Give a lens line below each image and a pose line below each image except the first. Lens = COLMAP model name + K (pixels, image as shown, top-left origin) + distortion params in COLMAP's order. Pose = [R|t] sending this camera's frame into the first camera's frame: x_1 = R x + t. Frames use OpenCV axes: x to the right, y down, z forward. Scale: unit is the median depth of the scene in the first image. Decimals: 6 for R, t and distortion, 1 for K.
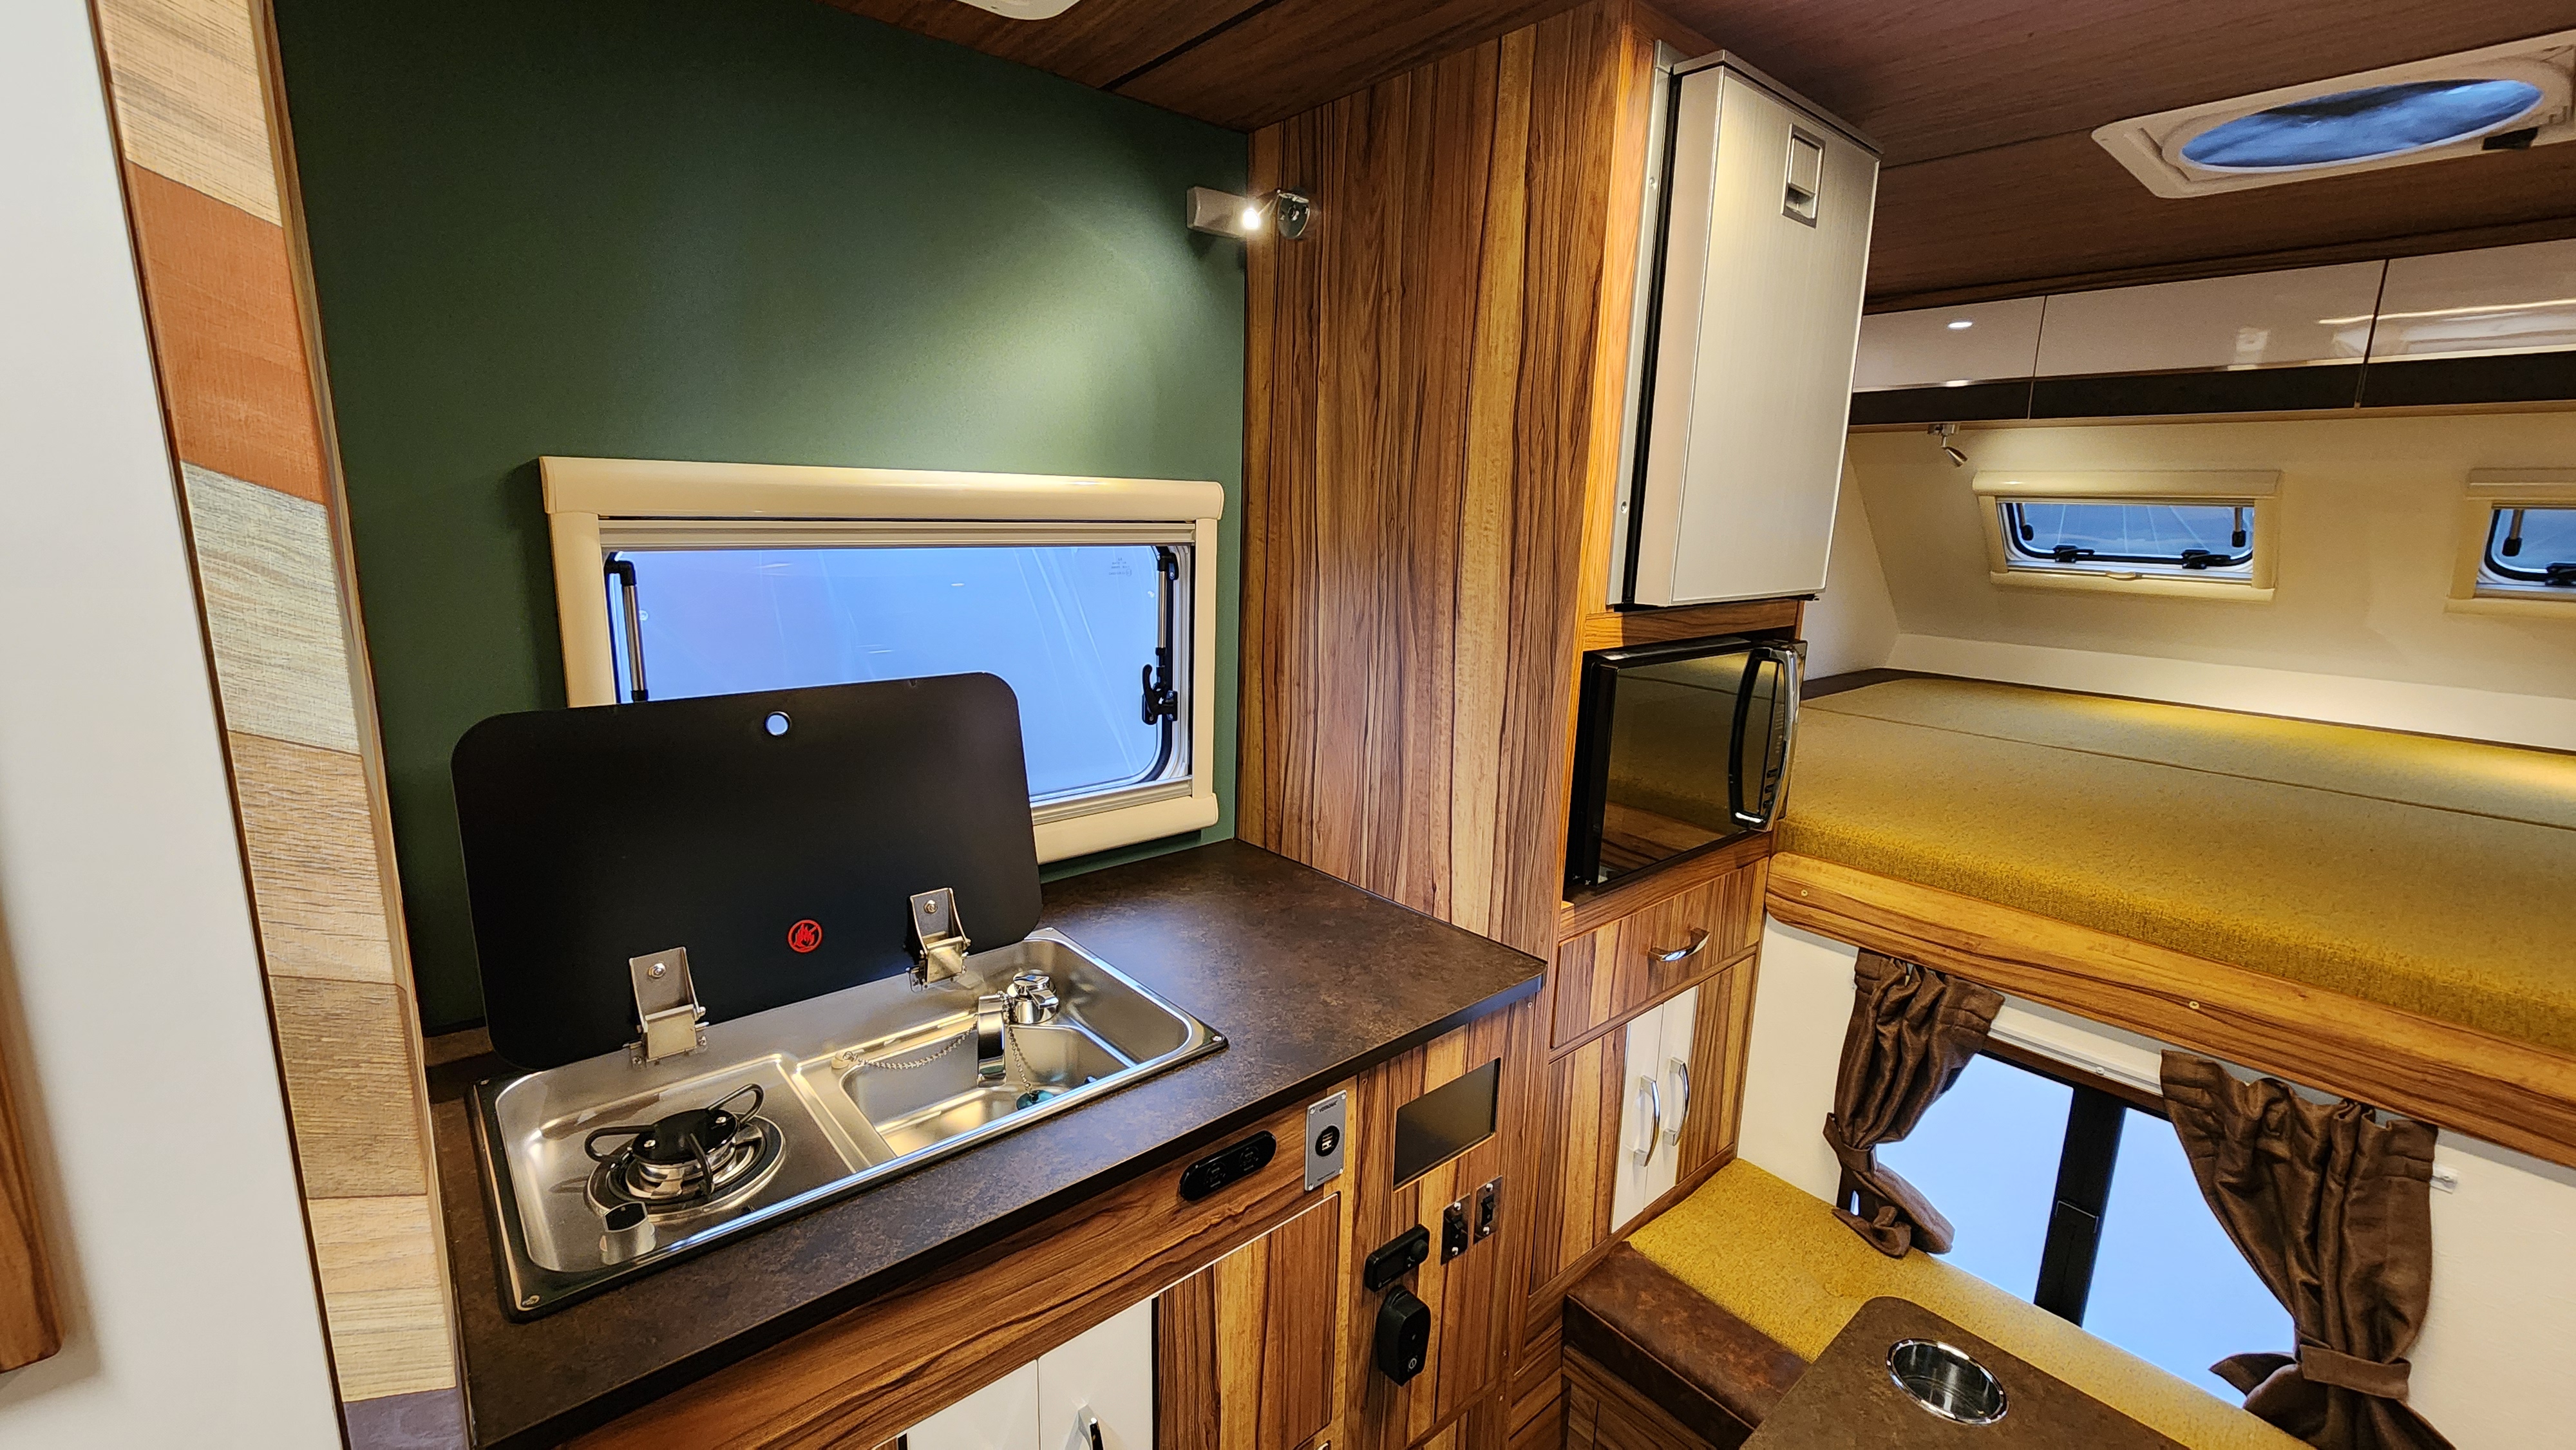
lens RADIAL K [[1057.2, 0, 1279.9], [0, 1057.2, 712.5], [0, 0, 1]] dist [-0.001345, 0.000558]
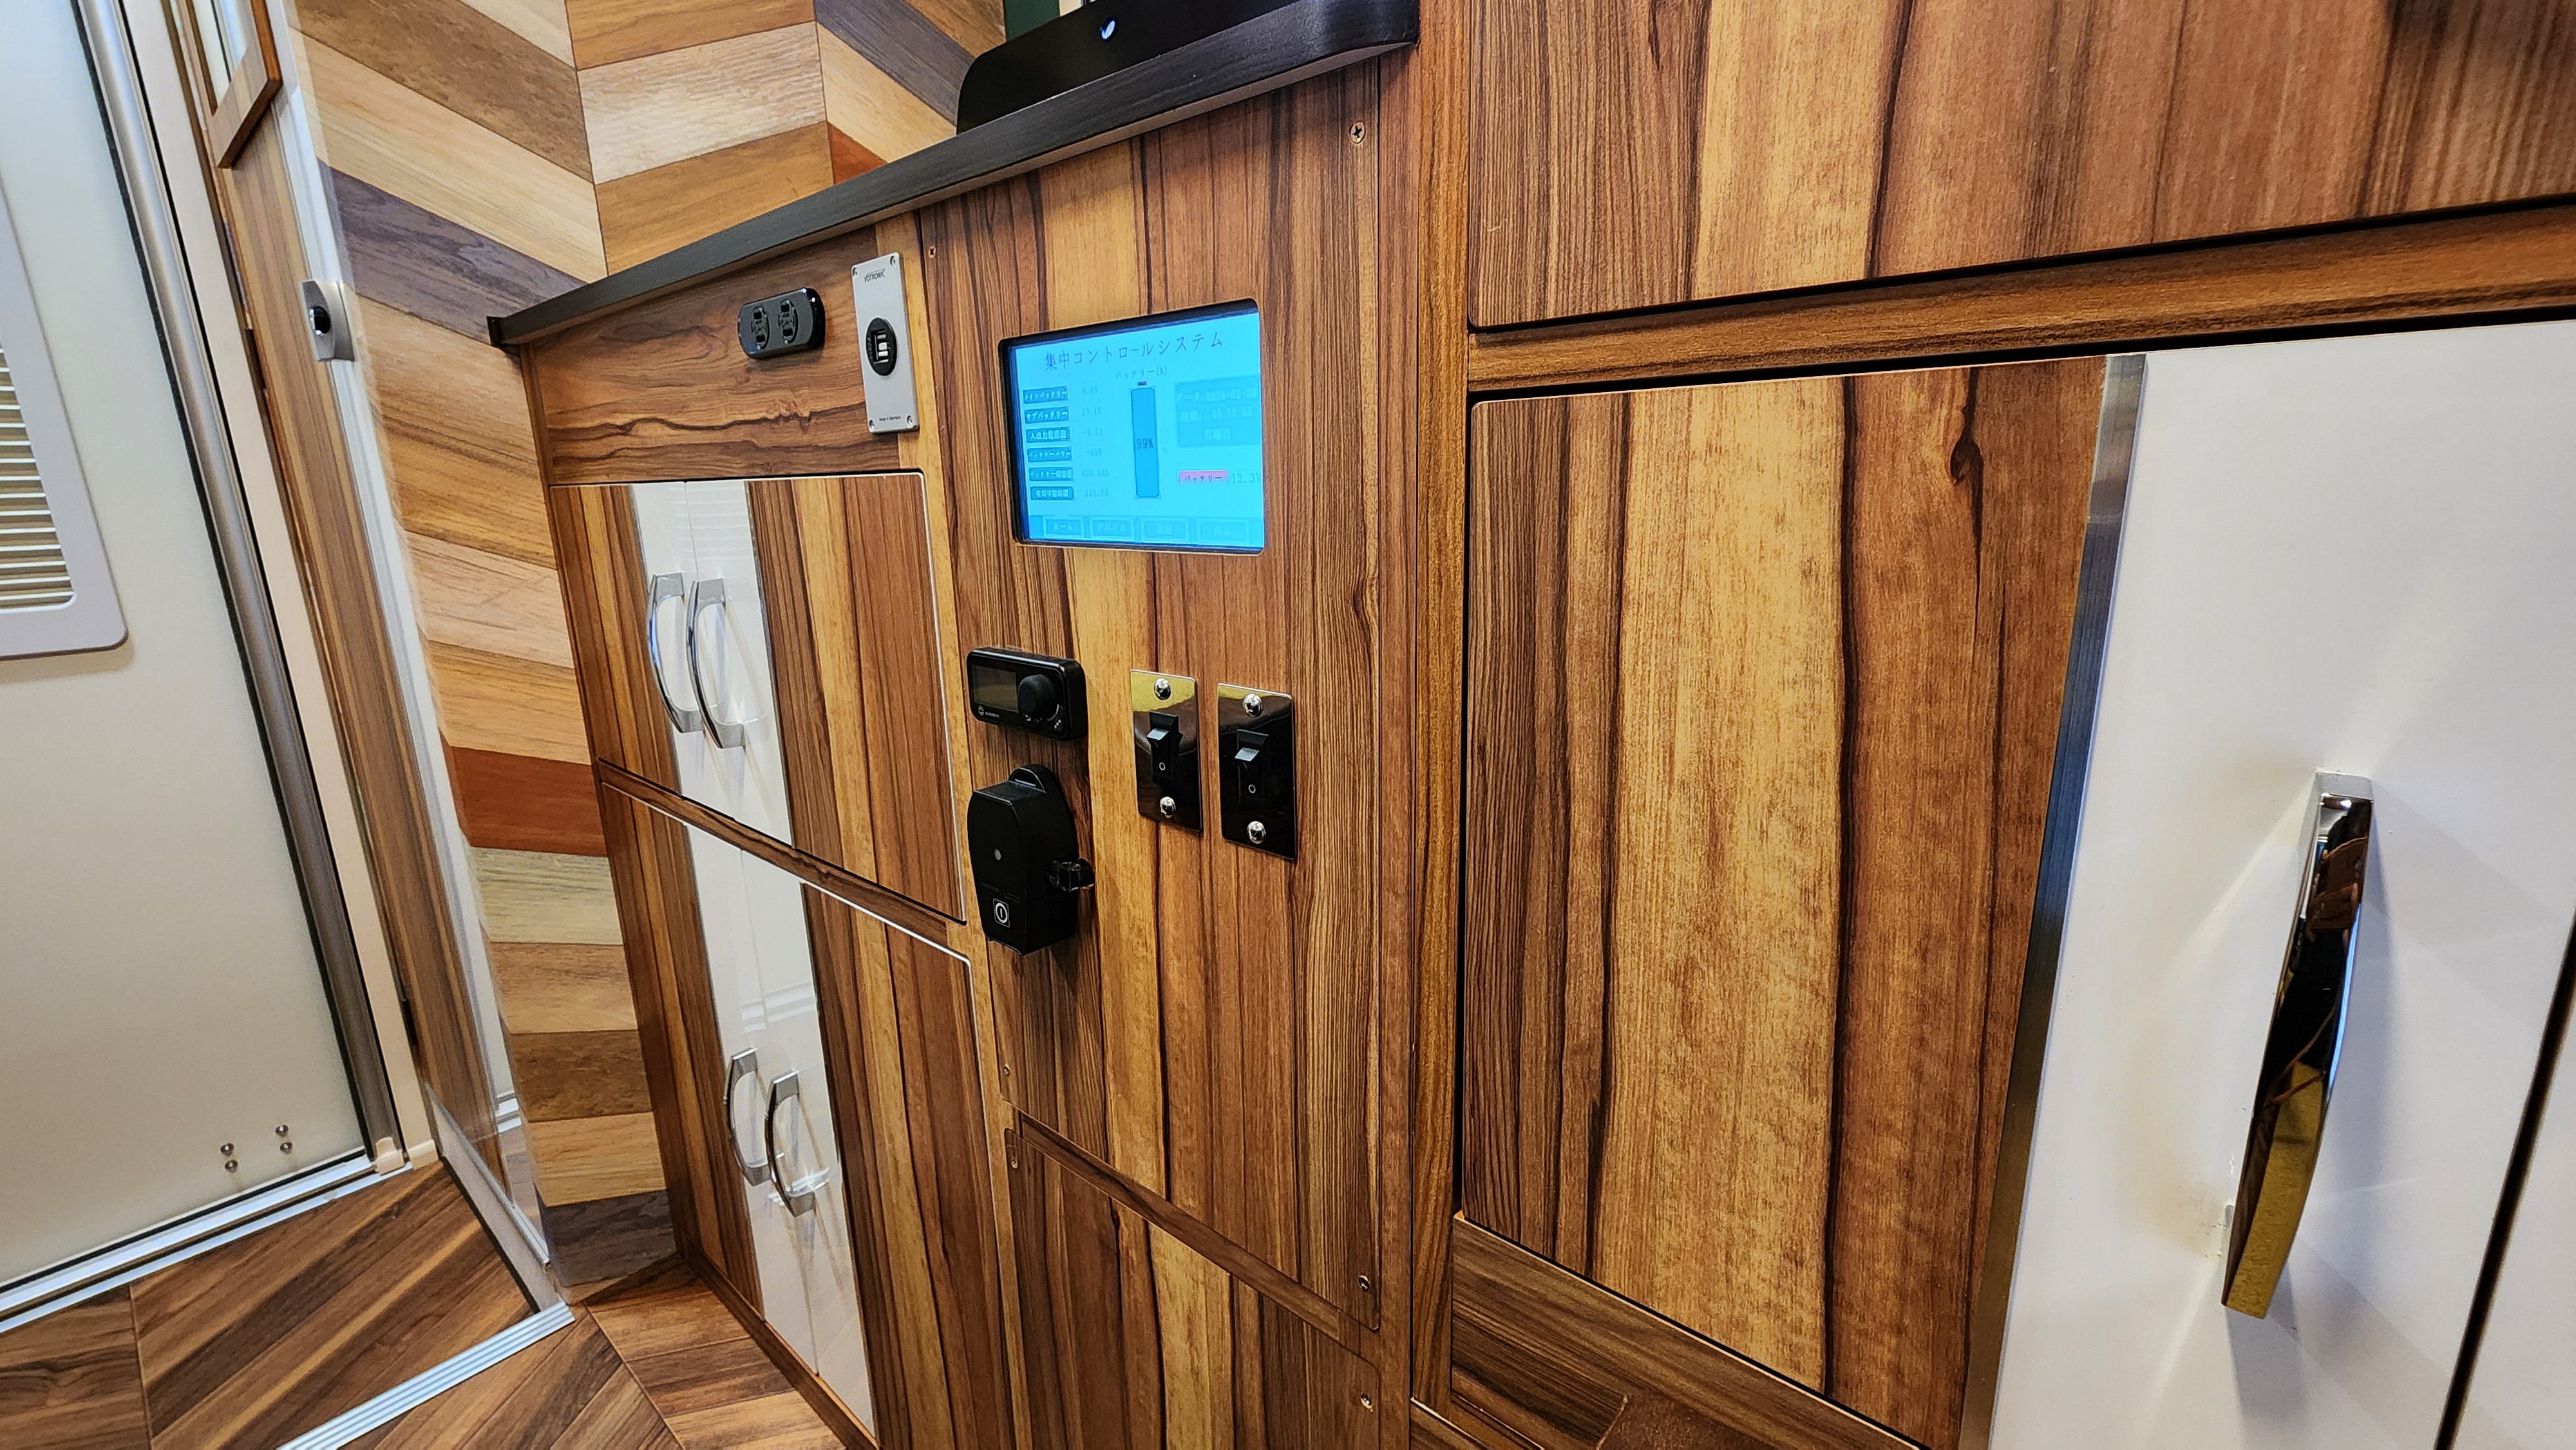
lens RADIAL K [[1057.2, 0, 1280.7], [0, 1057.2, 719.6], [0, 0, 1]] dist [-0.001345, 0.000558]
pose [[0.150283, 0.194723, -0.969277, 0.566415], [-0.163866, 0.971757, 0.169814, 0.397989], [0.974968, 0.133312, 0.177947, 0.963907]]
